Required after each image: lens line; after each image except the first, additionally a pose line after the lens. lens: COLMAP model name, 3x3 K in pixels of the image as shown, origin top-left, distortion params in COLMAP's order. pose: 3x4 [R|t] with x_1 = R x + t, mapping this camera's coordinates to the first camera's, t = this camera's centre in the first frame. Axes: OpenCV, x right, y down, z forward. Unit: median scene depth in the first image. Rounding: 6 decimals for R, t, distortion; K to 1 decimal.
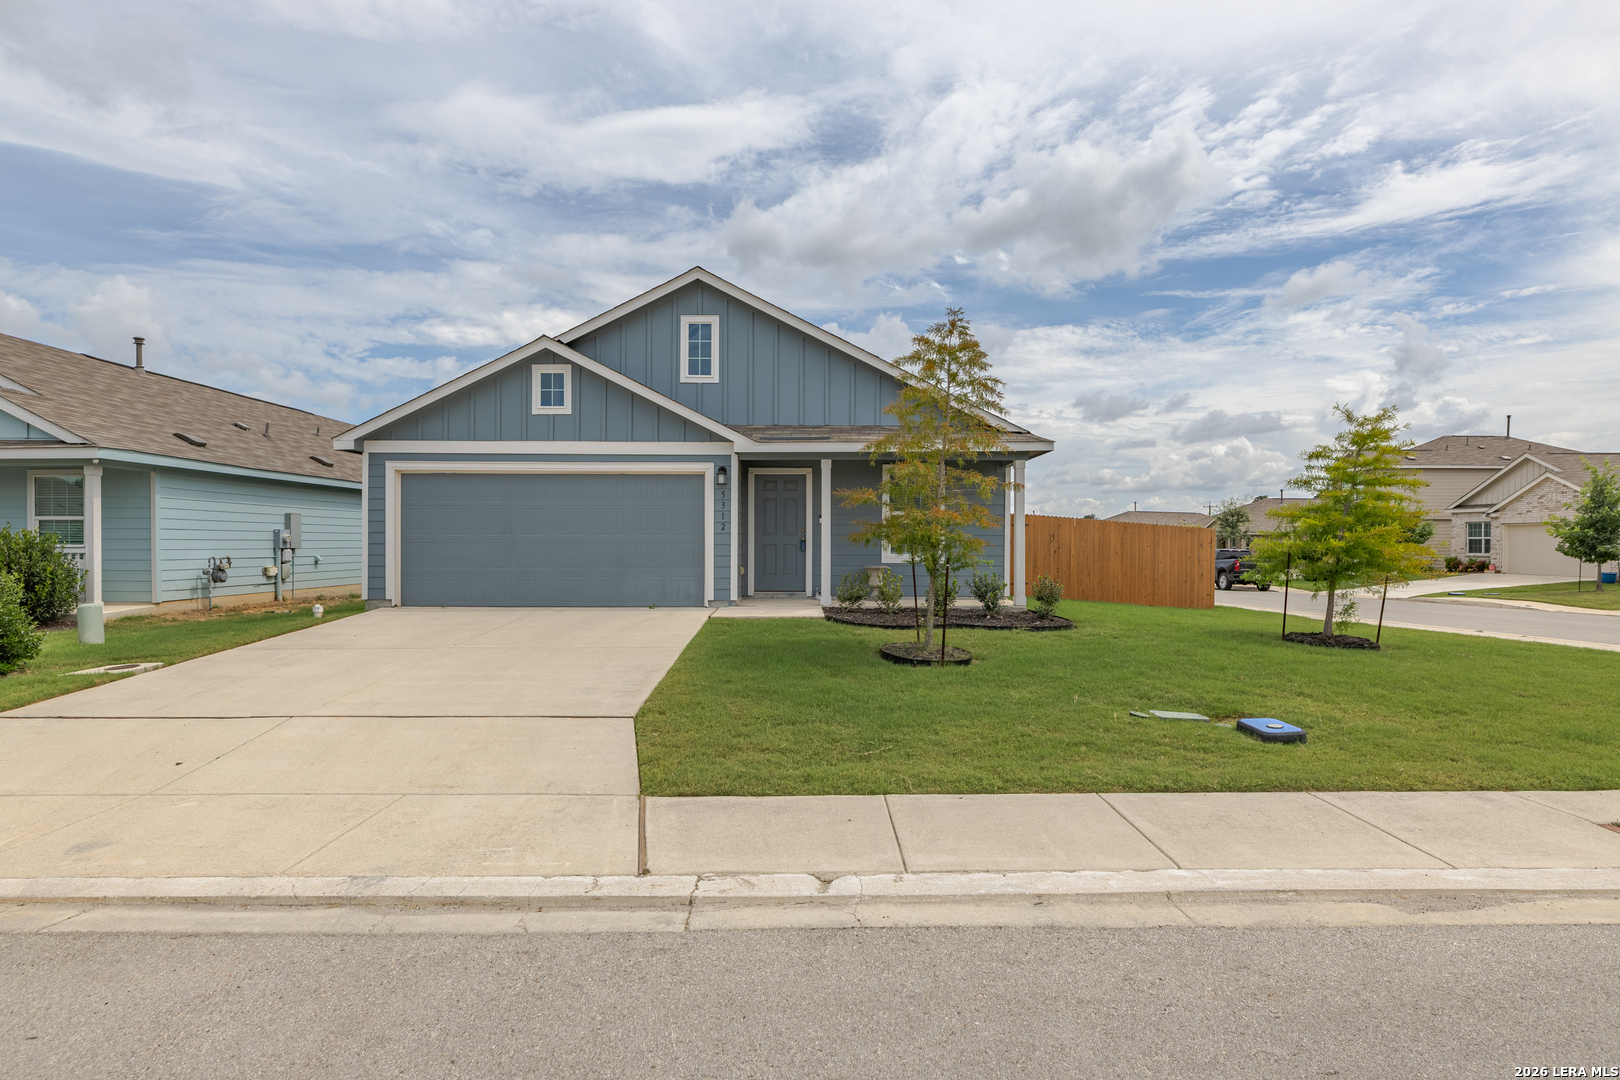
lens RADIAL K [[881.7, 0, 796.6], [0, 881.7, 544.0], [0, 0, 1]] dist [-0.000694, -0.000698]
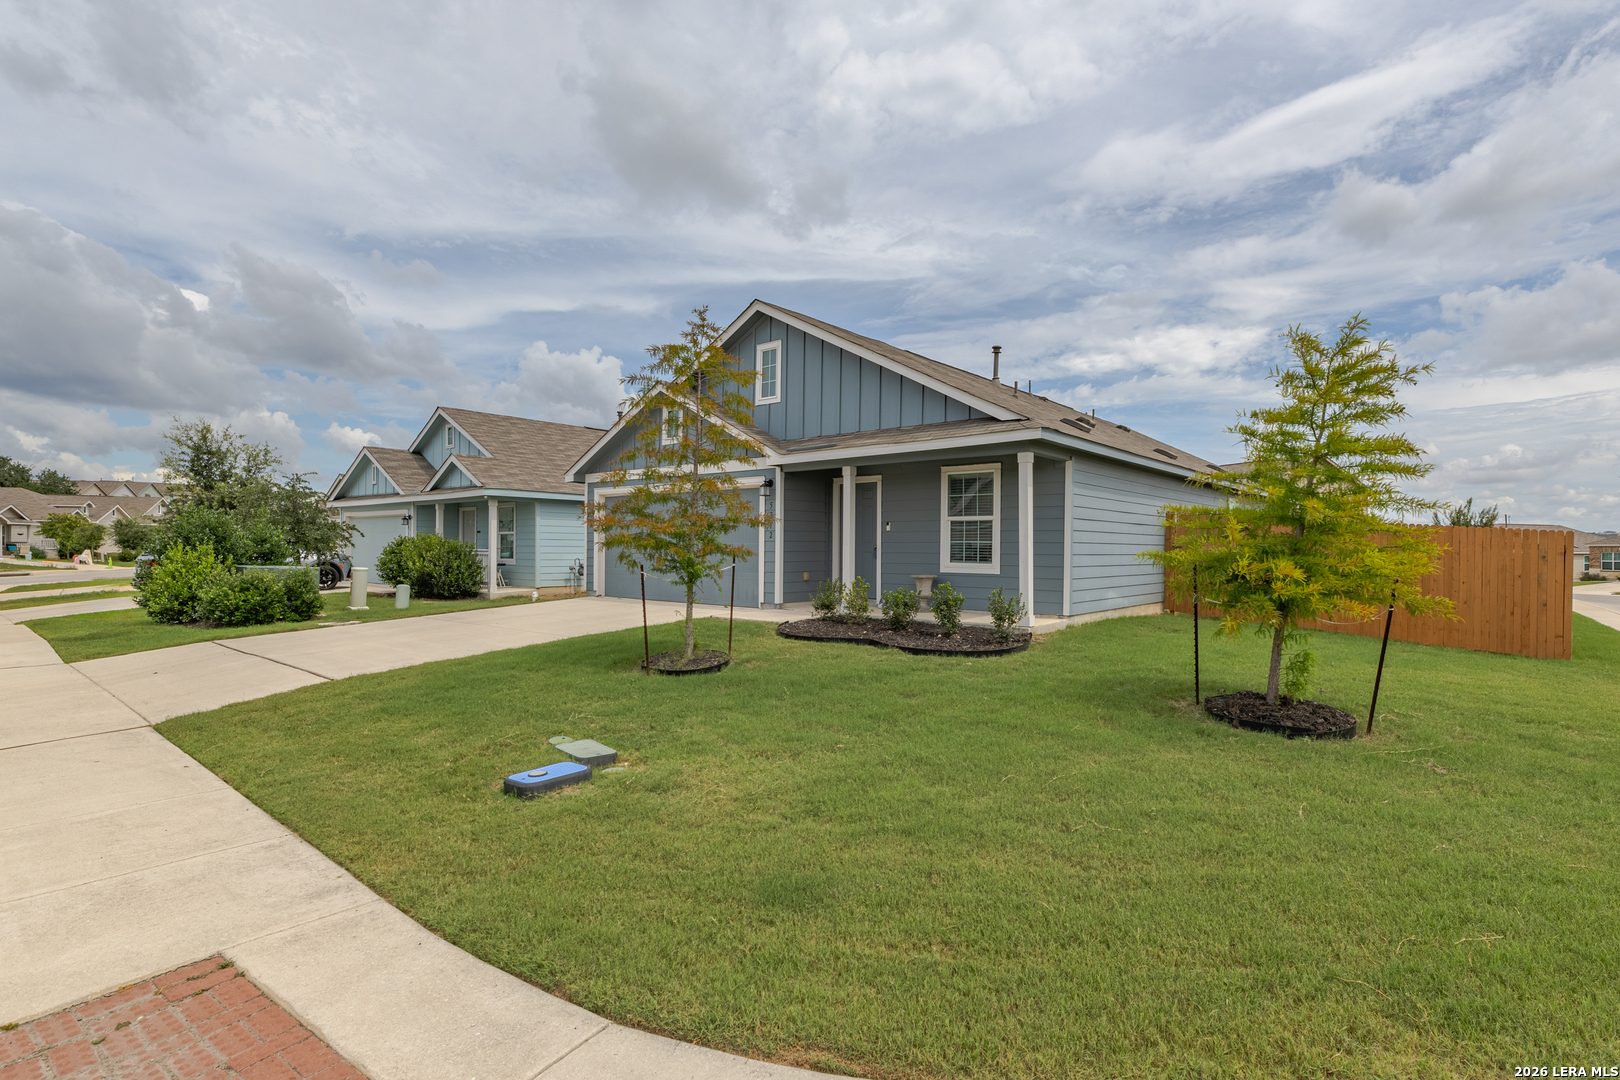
lens RADIAL K [[796.6, 0, 802.9], [0, 796.6, 546.1], [0, 0, 1]] dist [0.001656, -0.003782]
pose [[0.746368, 0.000894, -0.665533, 0.536192], [-0.005260, 0.999976, -0.004556, -0.001734], [0.665513, 0.006901, 0.746355, 0.268237]]
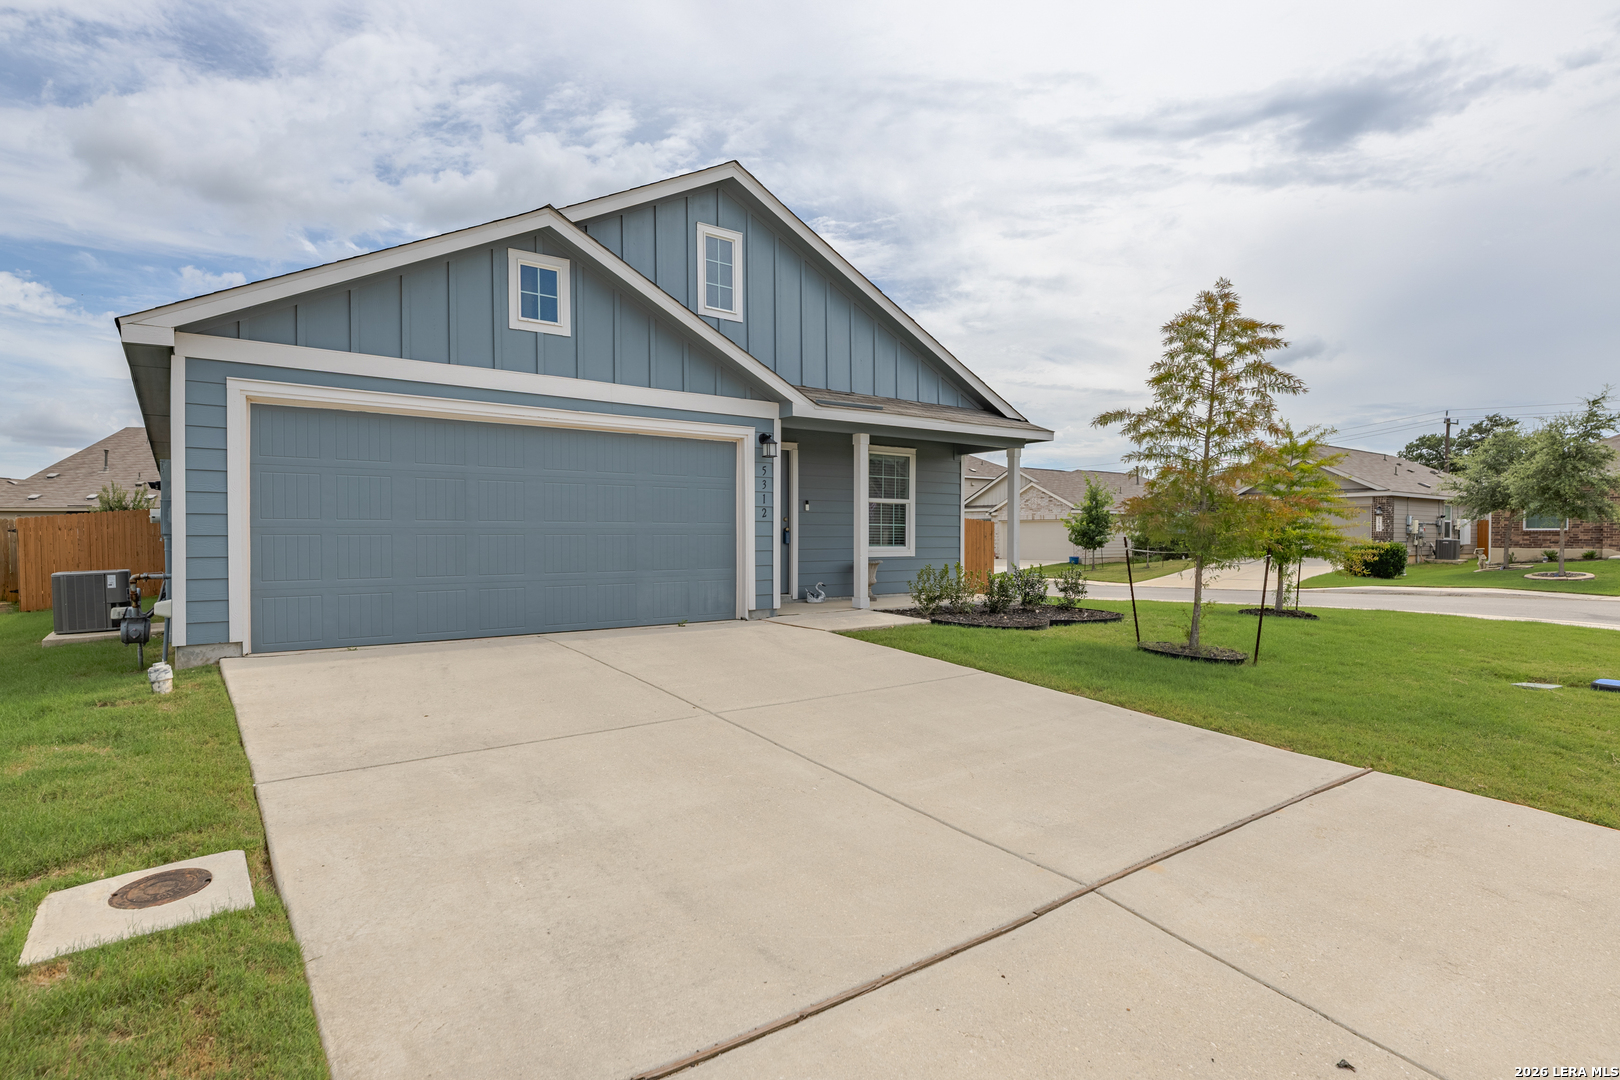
lens RADIAL K [[881.7, 0, 816.8], [0, 881.7, 542.4], [0, 0, 1]] dist [-0.000694, -0.000698]
pose [[0.781096, -0.006312, 0.624378, -0.470769], [0.003547, 0.999978, 0.005672, 0.001649], [-0.624400, -0.002216, 0.781101, 0.340735]]
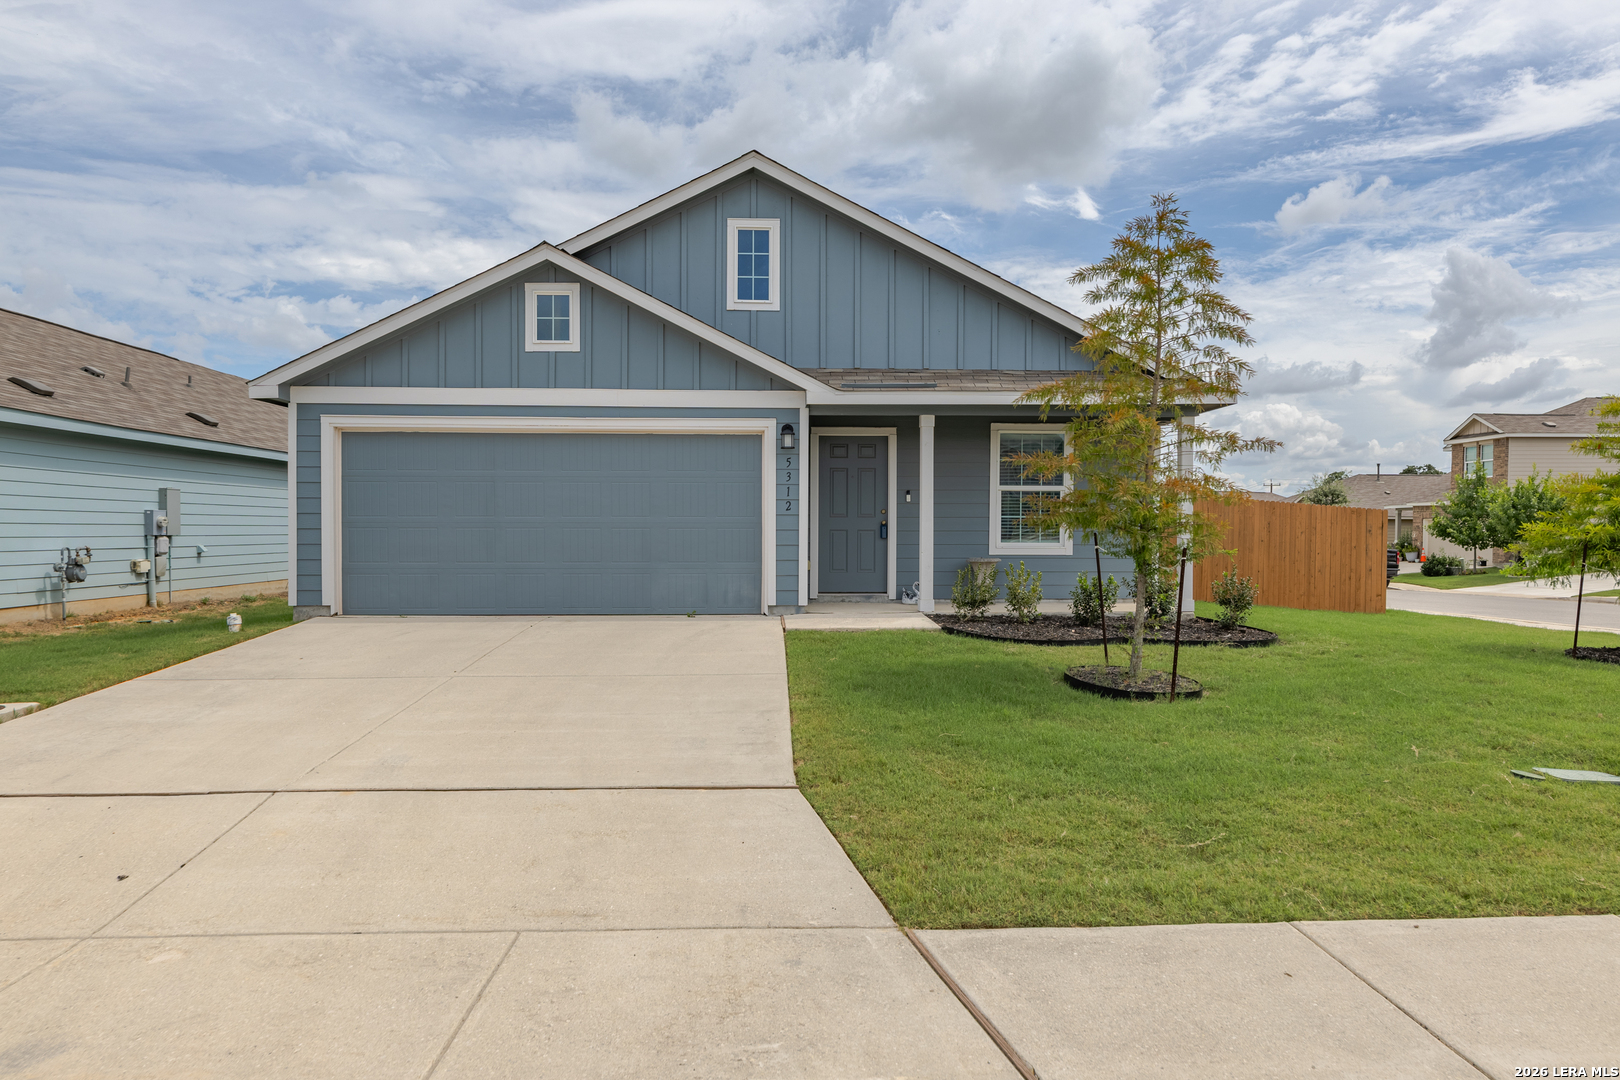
lens RADIAL K [[1091.5, 0, 811.0], [0, 1091.5, 544.0], [0, 0, 1]] dist [0.002288, -0.006764]
pose [[0.999179, -0.000498, 0.040519, -0.091252], [0.000034, 0.999934, 0.011448, 0.001761], [-0.040522, -0.011437, 0.999113, 0.078719]]
